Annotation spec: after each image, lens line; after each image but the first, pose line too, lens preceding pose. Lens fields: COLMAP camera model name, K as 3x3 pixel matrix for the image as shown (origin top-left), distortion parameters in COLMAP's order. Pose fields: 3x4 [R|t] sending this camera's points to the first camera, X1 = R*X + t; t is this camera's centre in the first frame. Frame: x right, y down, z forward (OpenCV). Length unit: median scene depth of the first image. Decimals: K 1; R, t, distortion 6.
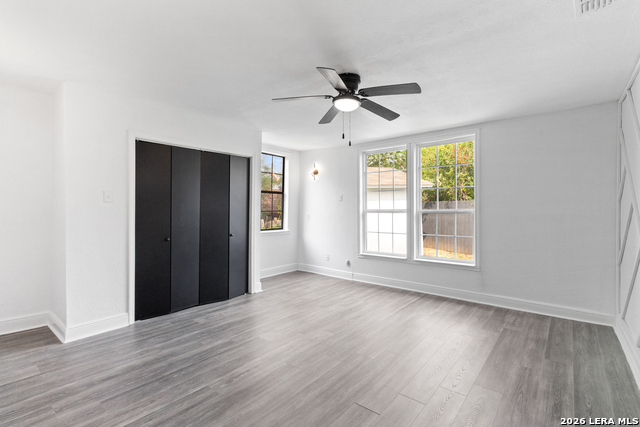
lens RADIAL K [[302.6, 0, 329.8], [0, 302.6, 207.2], [0, 0, 1]] dist [-0.000522, -0.000359]
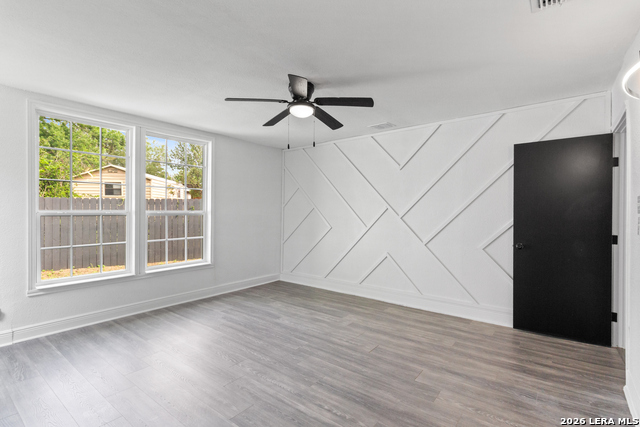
lens RADIAL K [[302.6, 0, 329.8], [0, 302.6, 207.2], [0, 0, 1]] dist [-0.000522, -0.000359]
pose [[-0.015854, 0.009999, 0.999824, -0.859320], [-0.008479, 0.999913, -0.010134, -0.008204], [-0.999838, -0.008638, -0.015768, 0.785353]]
